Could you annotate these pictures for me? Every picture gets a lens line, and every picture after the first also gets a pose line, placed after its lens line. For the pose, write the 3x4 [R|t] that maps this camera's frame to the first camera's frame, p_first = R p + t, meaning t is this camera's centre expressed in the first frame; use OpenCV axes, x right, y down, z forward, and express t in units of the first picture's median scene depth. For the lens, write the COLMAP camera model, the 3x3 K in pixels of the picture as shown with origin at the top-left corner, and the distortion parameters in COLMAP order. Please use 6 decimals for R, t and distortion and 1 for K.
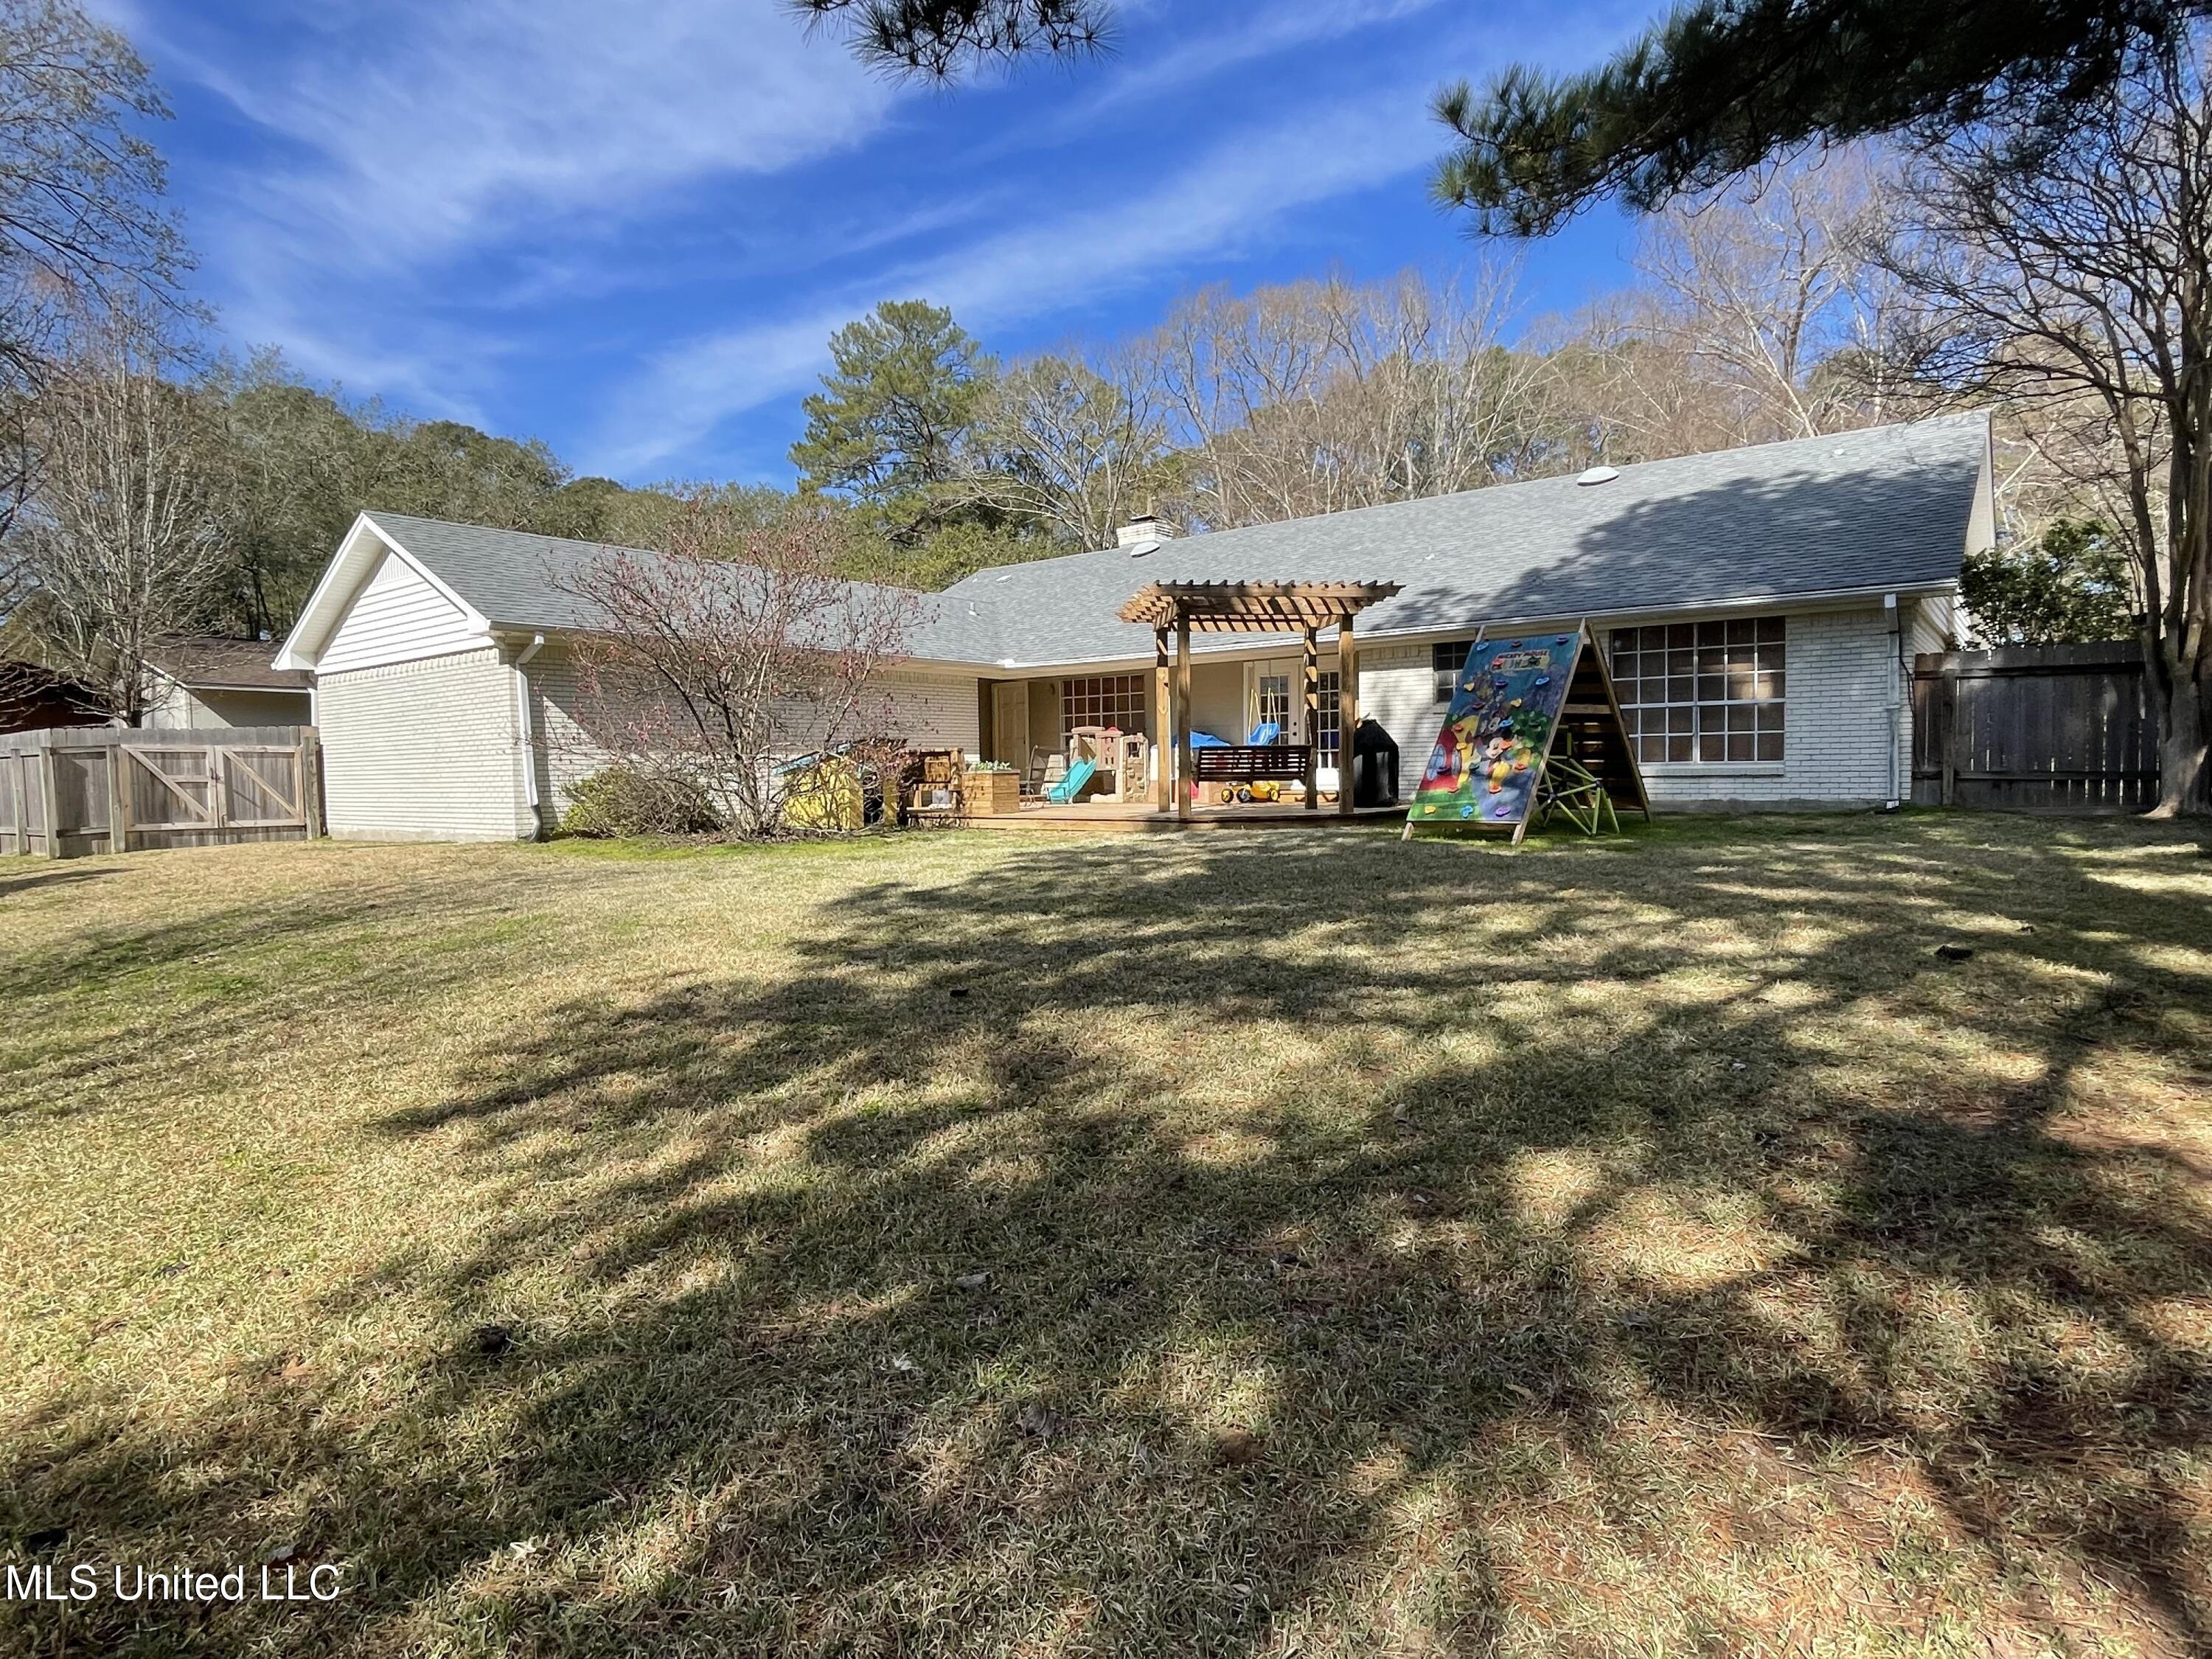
lens RADIAL K [[1202.3, 0, 1106.0], [0, 1202.3, 829.5], [0, 0, 1]] dist [0.001538, 0.000286]
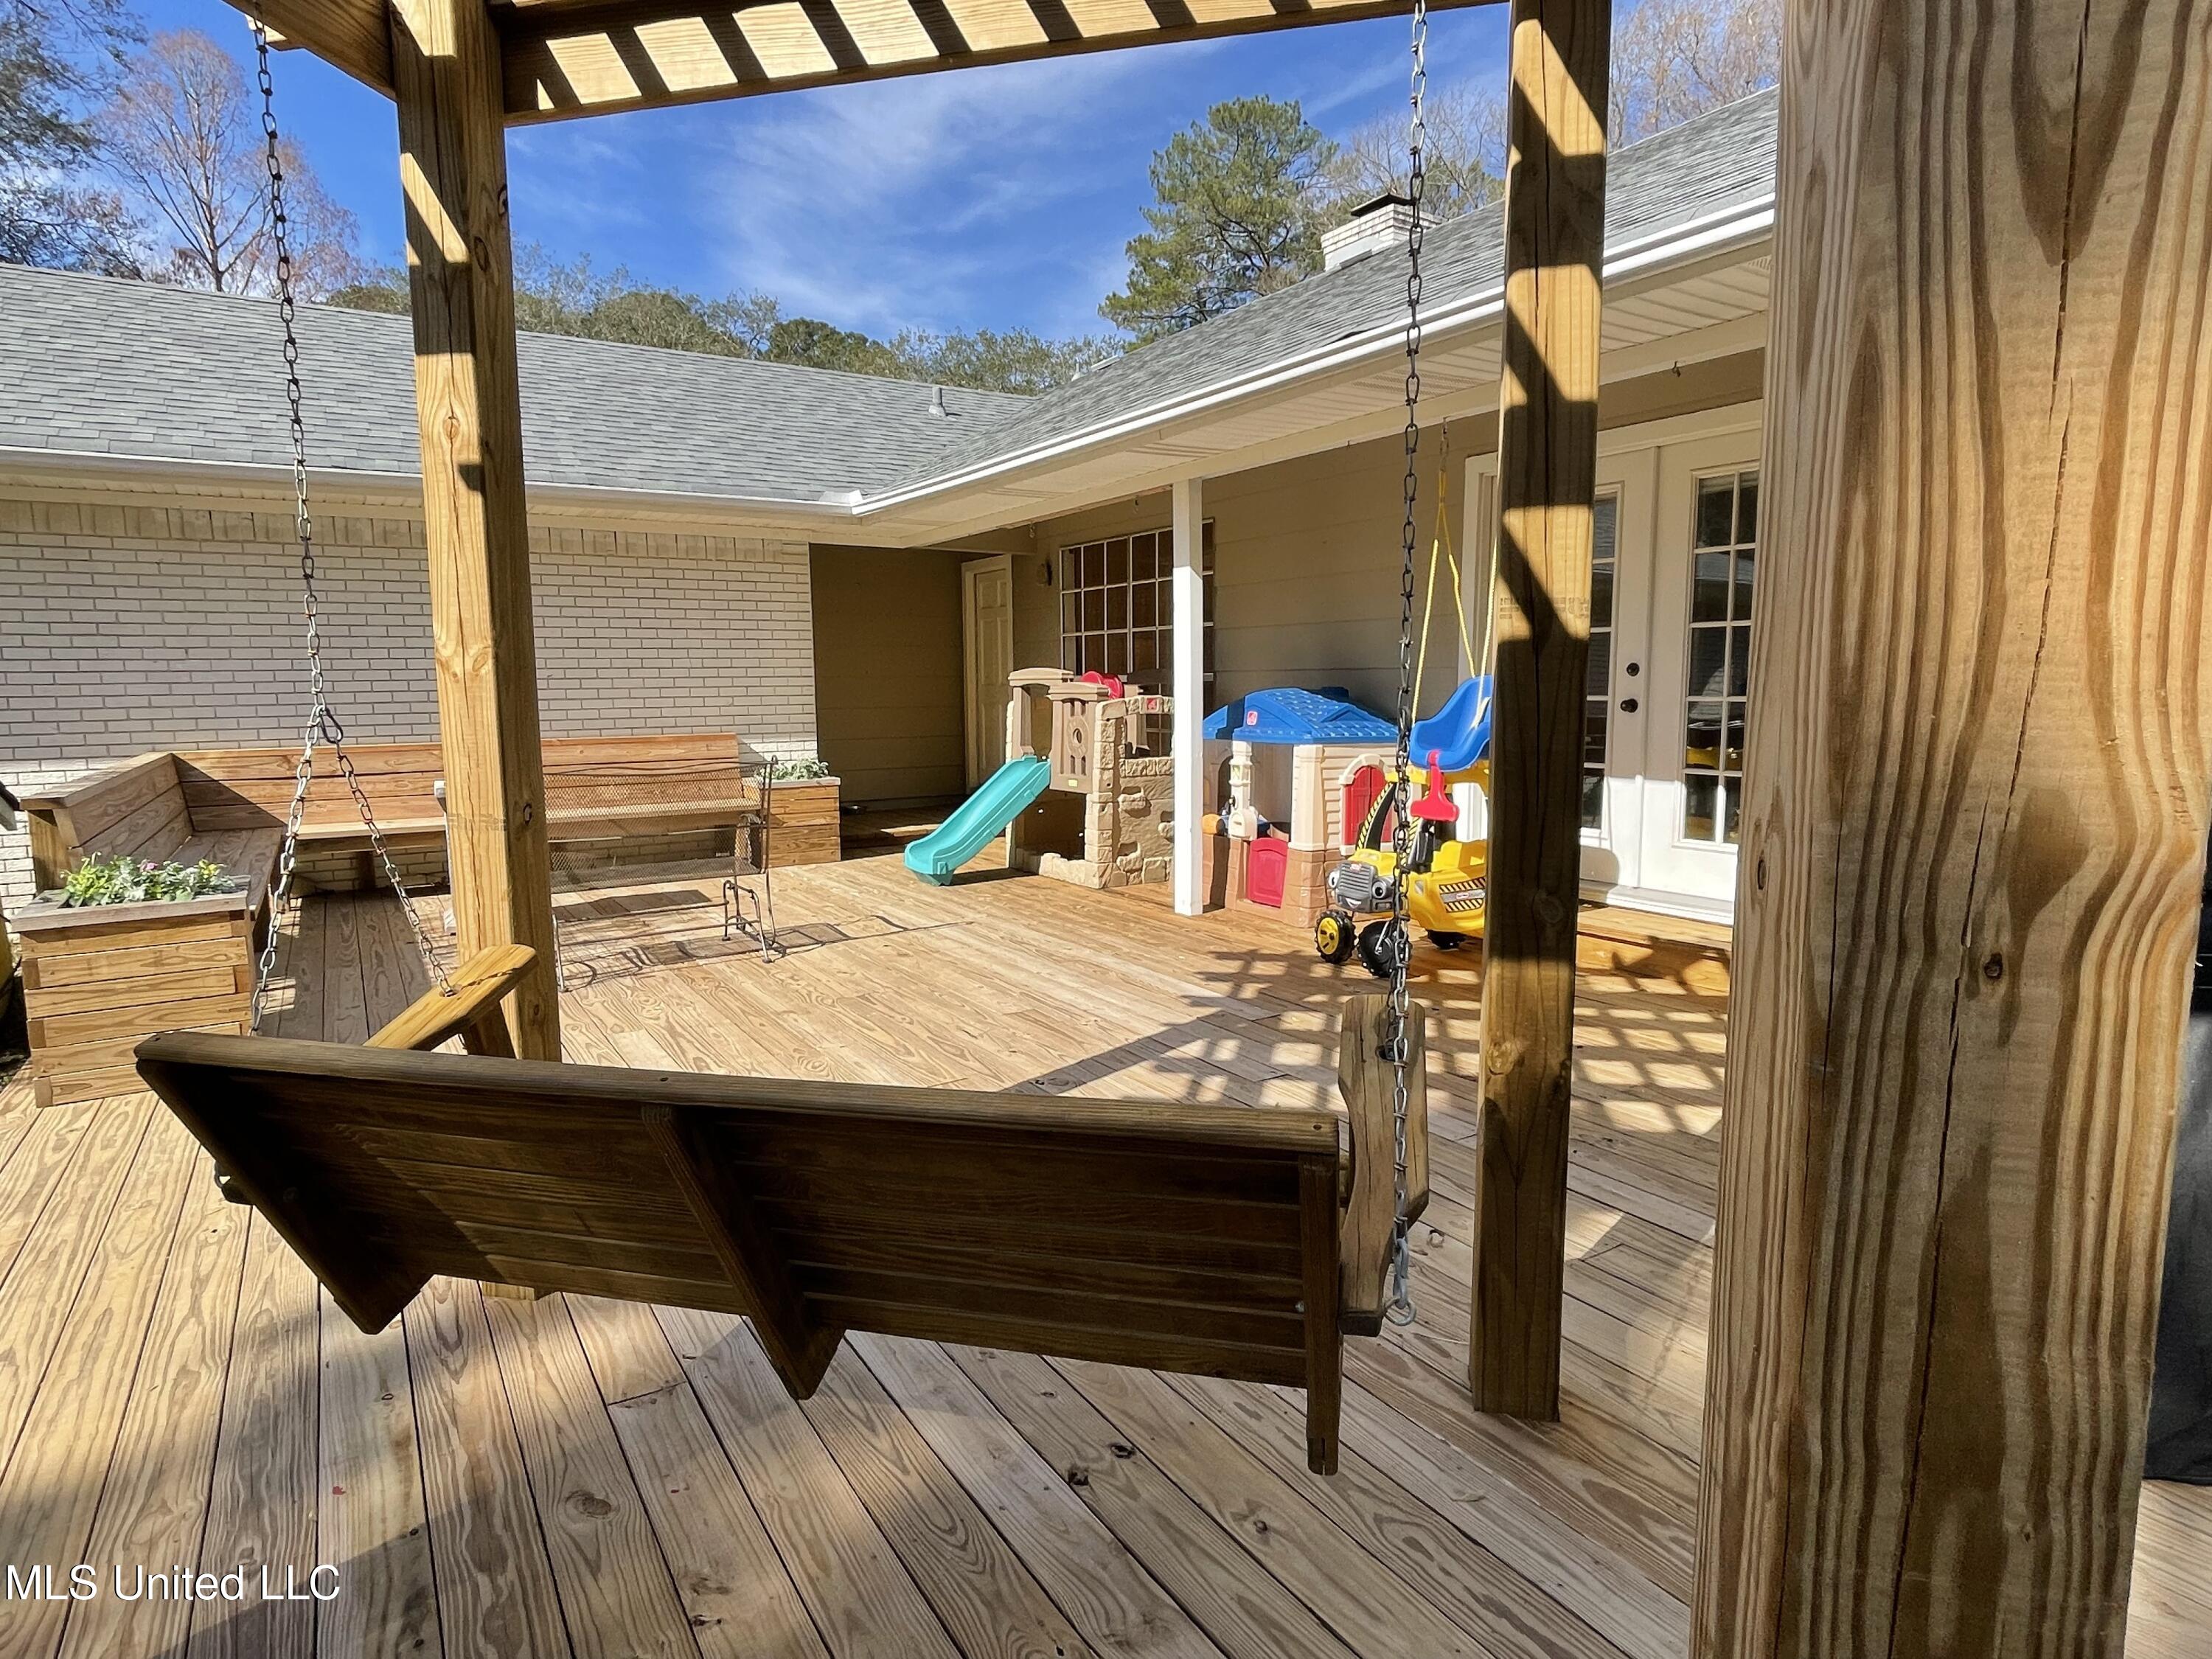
lens RADIAL K [[1202.3, 0, 1106.0], [0, 1202.3, 829.5], [0, 0, 1]] dist [0.001538, 0.000286]
pose [[0.938911, 0.050478, -0.340439, 0.127489], [-0.023046, 0.996187, 0.084149, -0.065879], [0.343388, -0.071162, 0.936494, 0.641400]]
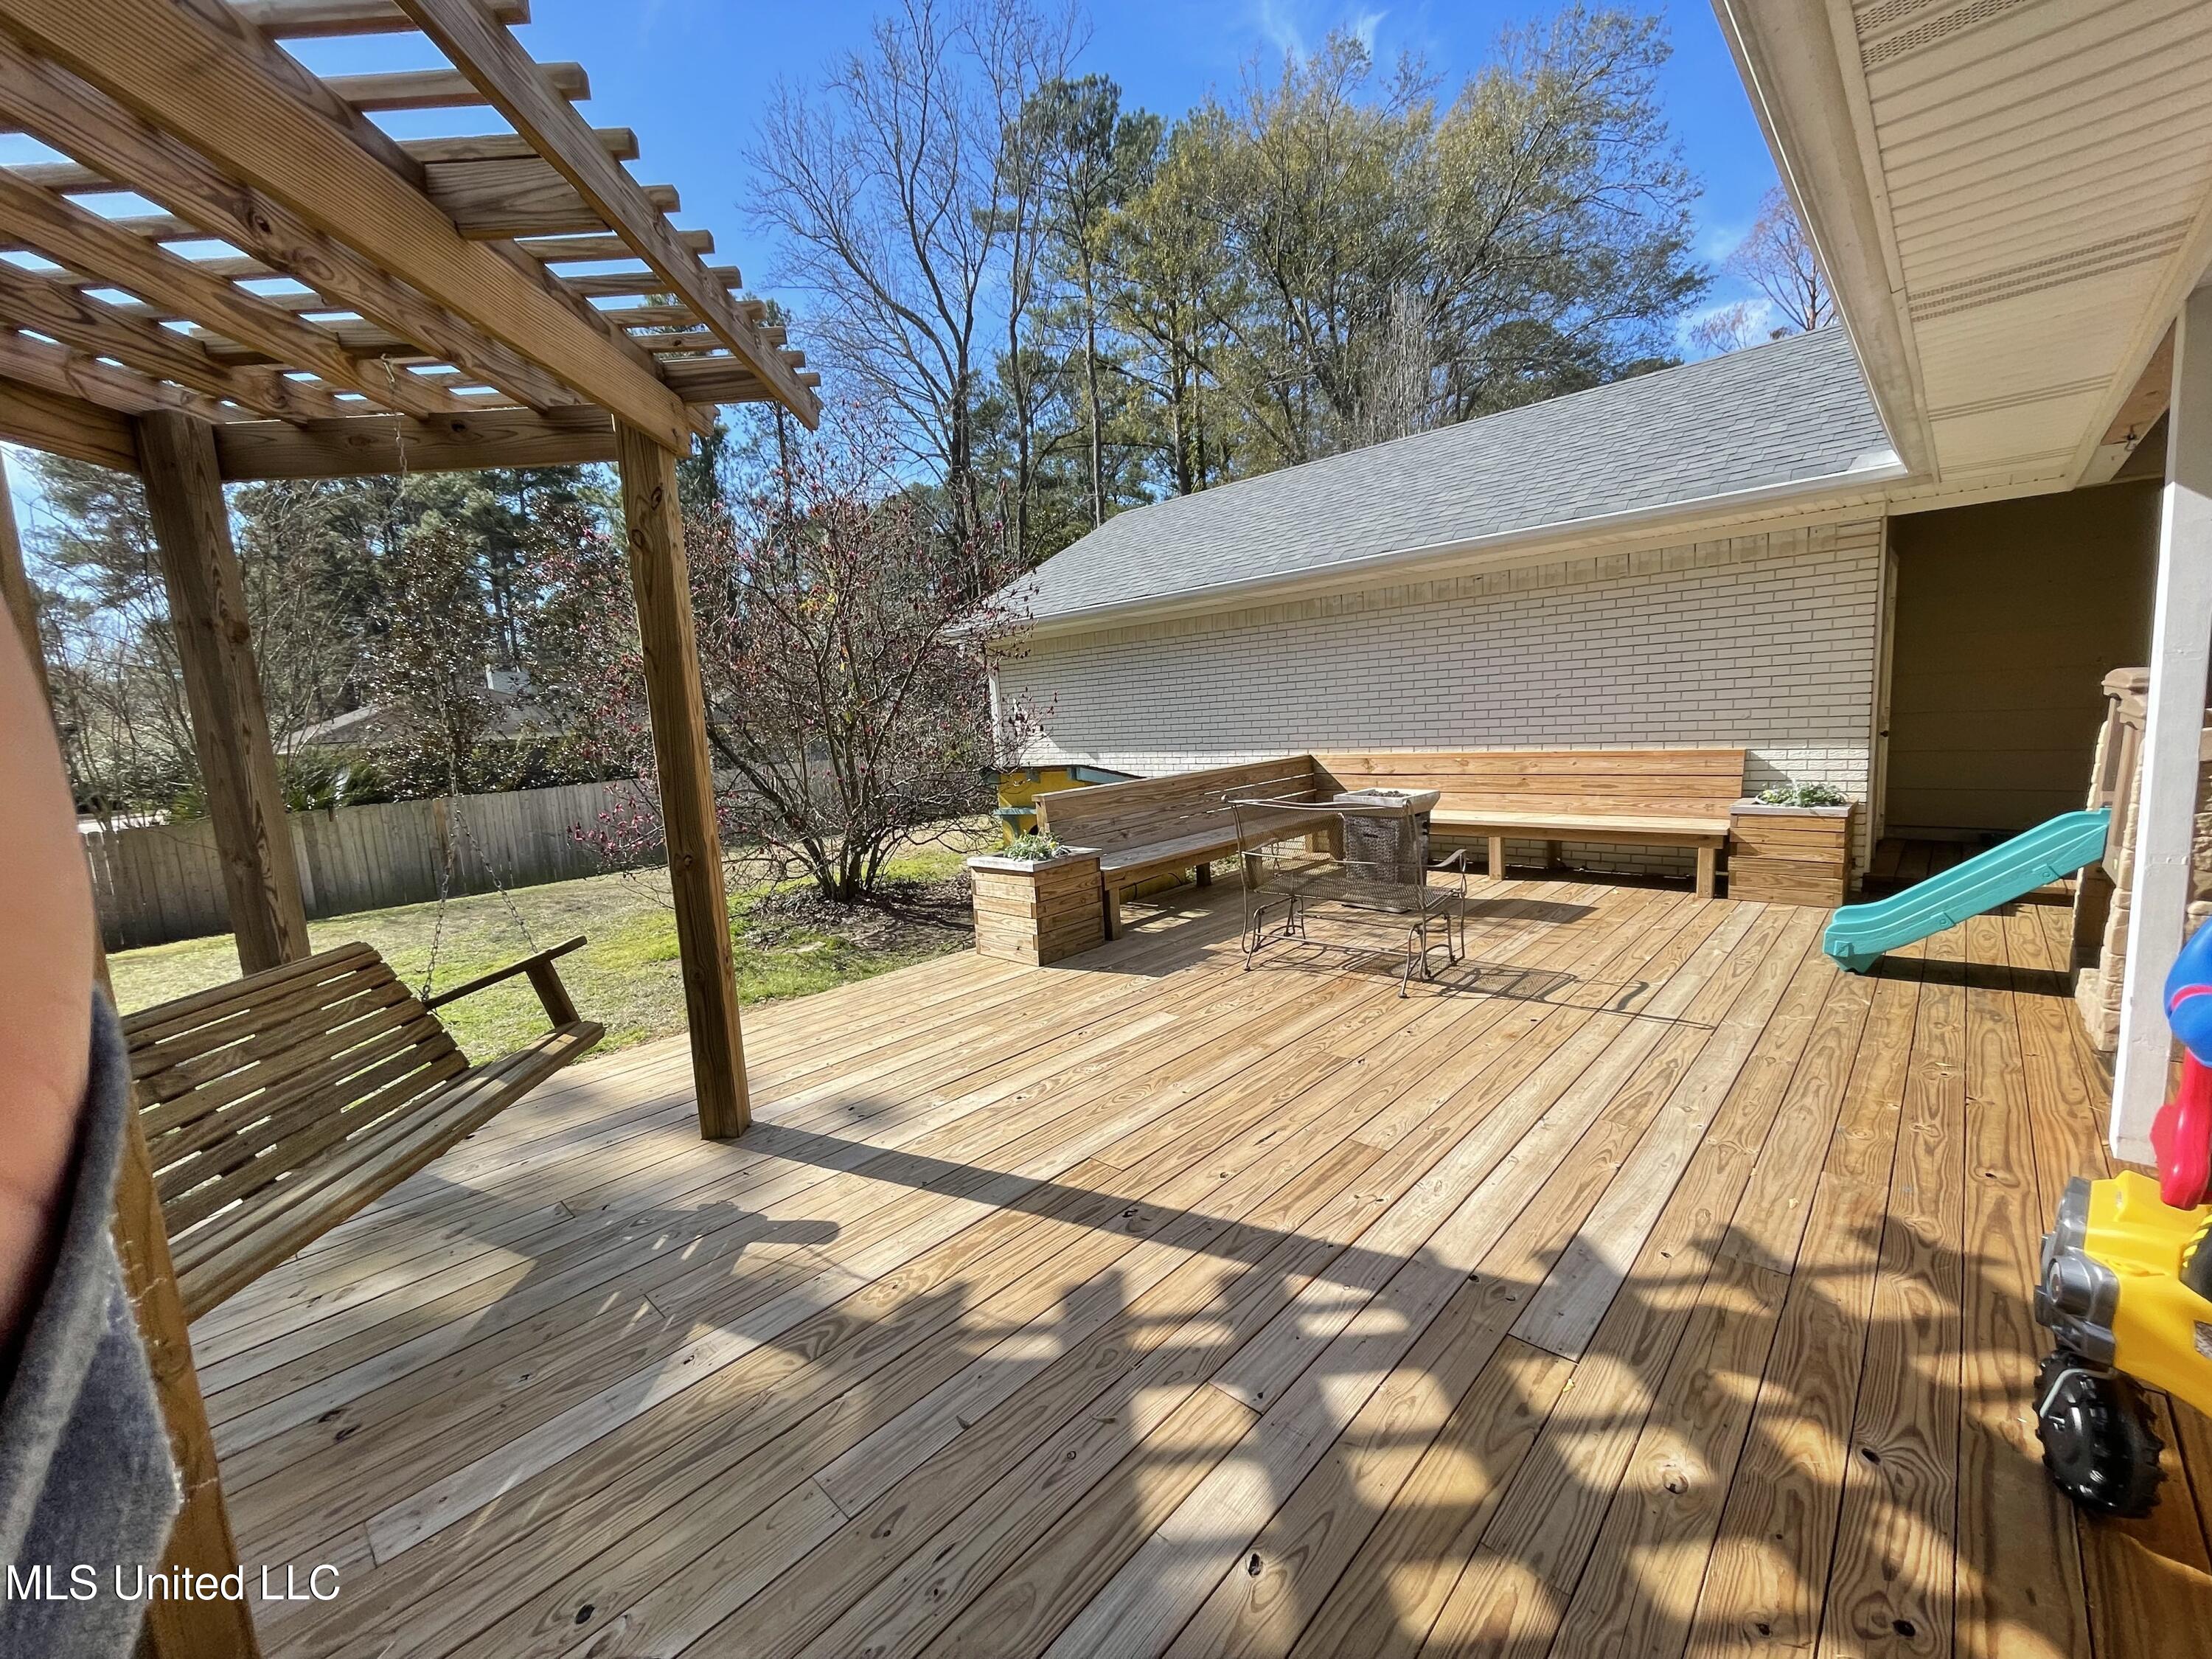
lens RADIAL K [[909.0, 0, 1106.0], [0, 909.0, 829.5], [0, 0, 1]] dist [-0.000209, 0.000072]
pose [[-0.097384, 0.154867, -0.983124, 0.198110], [0.012681, 0.987932, 0.154369, -0.092579], [0.995166, 0.002566, -0.098173, 0.908921]]
